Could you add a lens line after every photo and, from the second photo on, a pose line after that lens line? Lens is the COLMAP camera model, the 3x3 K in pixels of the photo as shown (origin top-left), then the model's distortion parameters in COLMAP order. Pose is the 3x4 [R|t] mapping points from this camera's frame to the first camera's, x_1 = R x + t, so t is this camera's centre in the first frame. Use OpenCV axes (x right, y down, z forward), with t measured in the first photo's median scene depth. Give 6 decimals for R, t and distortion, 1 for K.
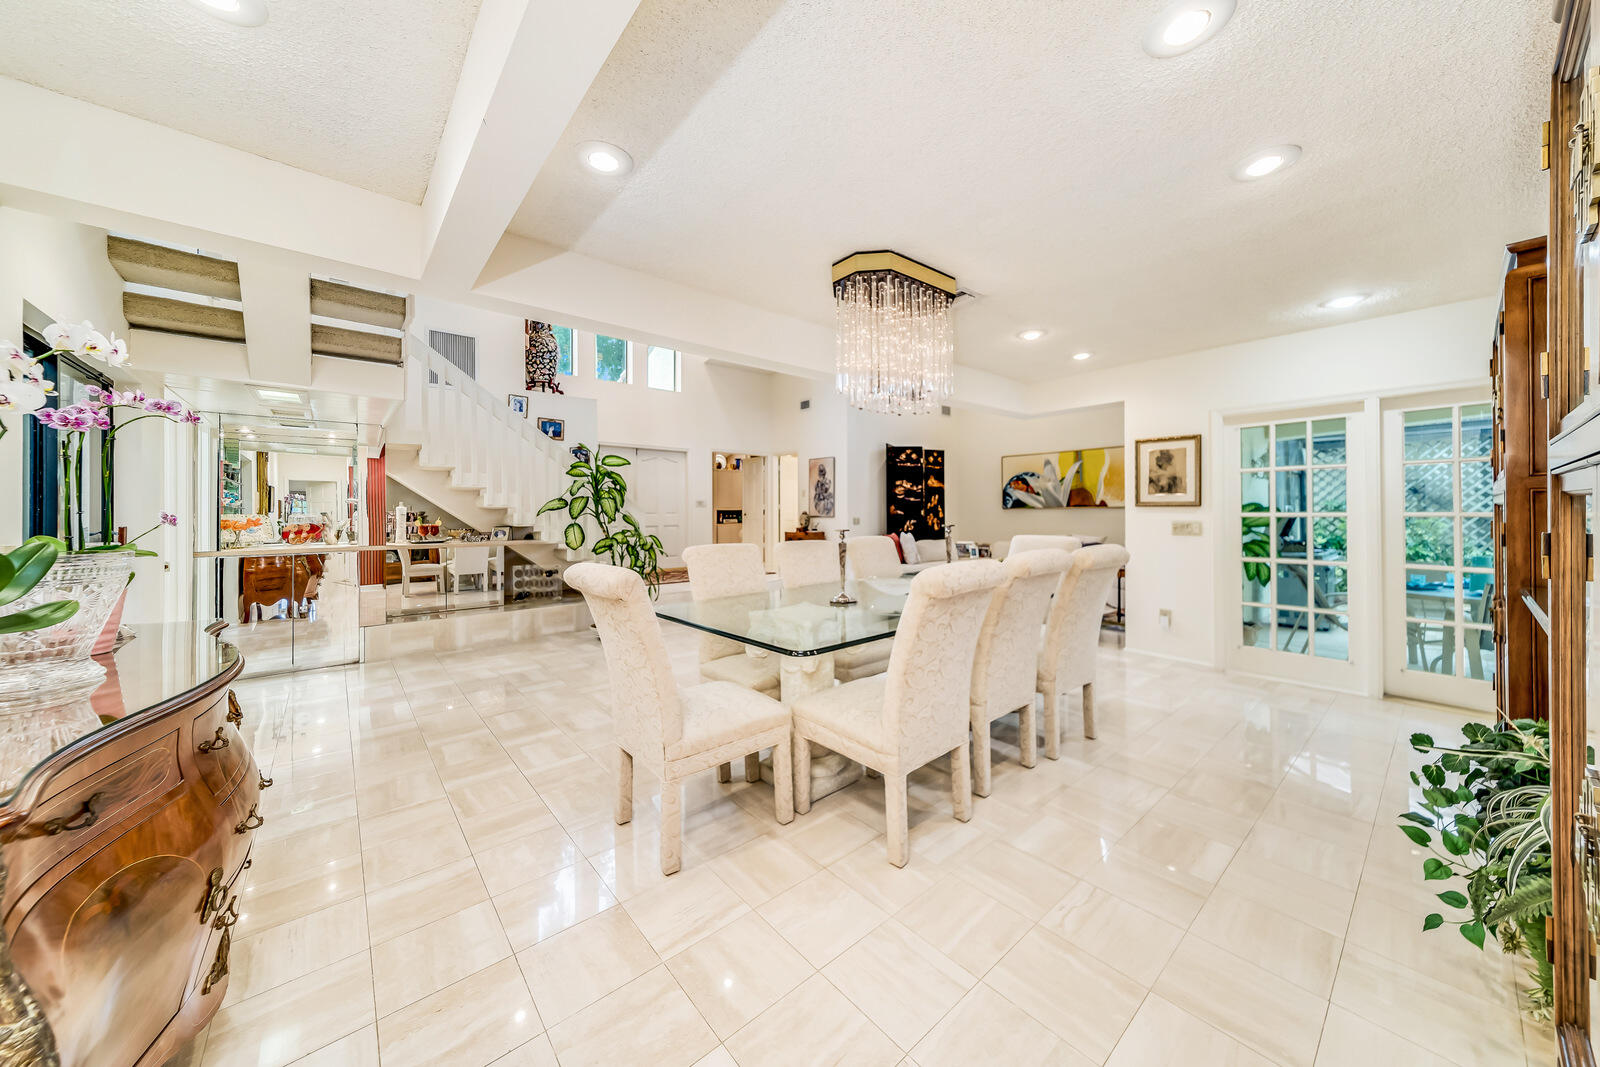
lens RADIAL K [[561.0, 0, 803.8], [0, 561.0, 519.2], [0, 0, 1]] dist [-0.006118, -0.001302]
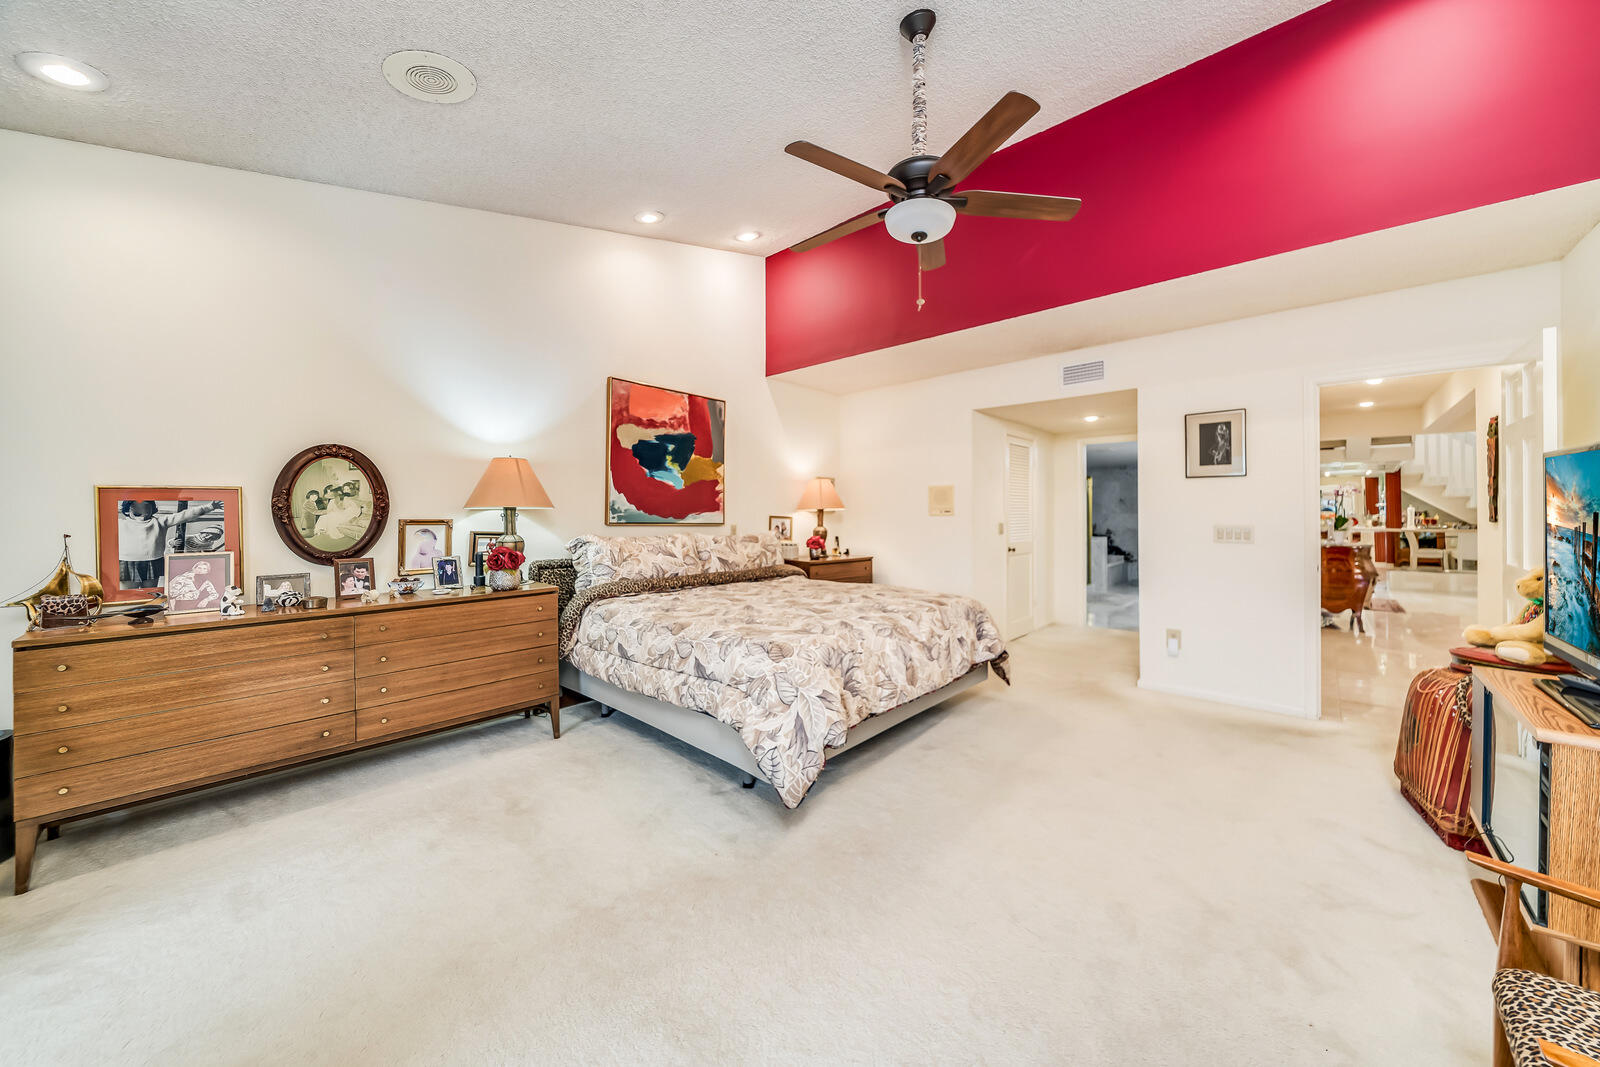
lens RADIAL K [[561.0, 0, 837.5], [0, 561.0, 517.5], [0, 0, 1]] dist [-0.006118, -0.001302]
pose [[0.148539, 0.007825, -0.988876, 0.677896], [0.001280, 0.999966, 0.008105, -0.007753], [0.988906, -0.002470, 0.148524, -0.952668]]
